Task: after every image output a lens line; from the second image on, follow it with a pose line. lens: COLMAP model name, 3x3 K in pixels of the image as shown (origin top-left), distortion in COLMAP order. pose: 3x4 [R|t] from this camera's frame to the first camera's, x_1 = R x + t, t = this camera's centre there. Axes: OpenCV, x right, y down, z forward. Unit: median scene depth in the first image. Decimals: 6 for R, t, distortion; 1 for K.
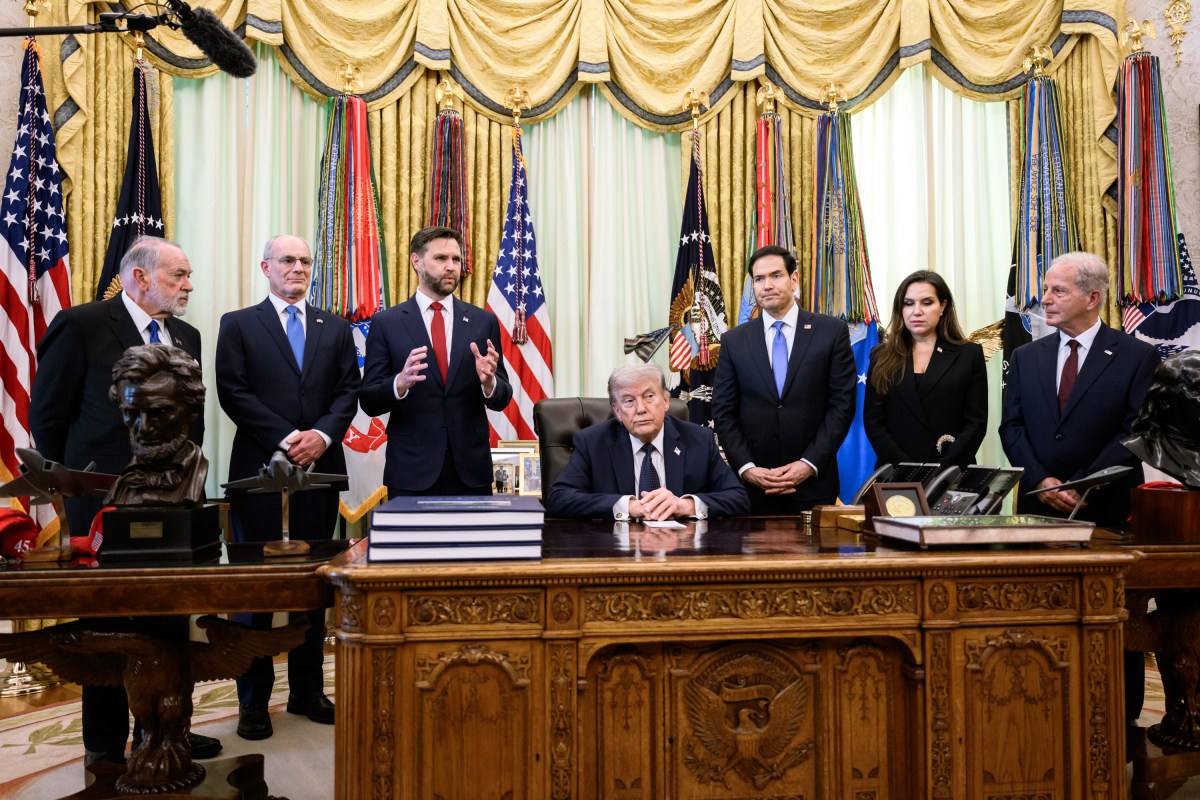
lens RADIAL K [[962.9, 0, 603.2], [0, 962.9, 404.8], [0, 0, 1]] dist [-0.014344, 0.015963]
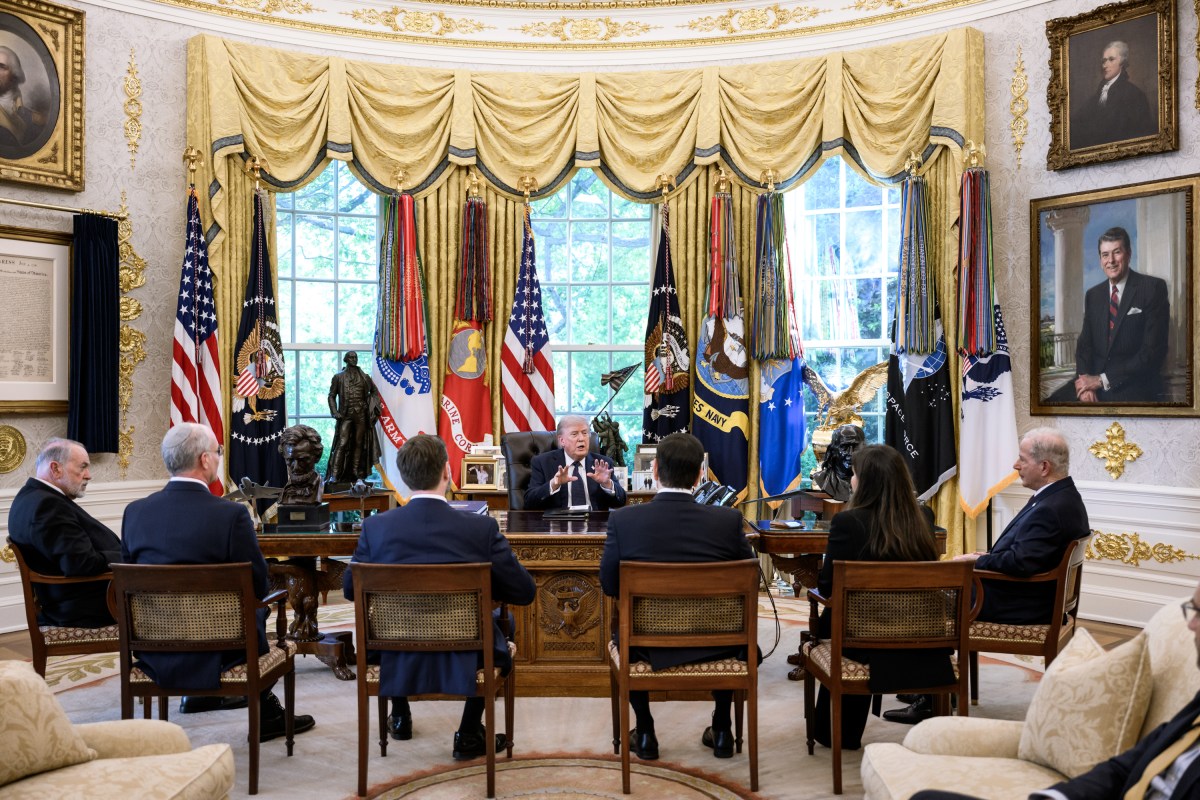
lens RADIAL K [[1263.2, 0, 606.4], [0, 1263.2, 395.3], [0, 0, 1]] dist [-0.004772, 0.000000]
pose [[0.993332, 0.003590, -0.115237, 0.242001], [0.001375, 0.999075, 0.042971, -0.119434], [0.115284, -0.042843, 0.992408, -0.783159]]
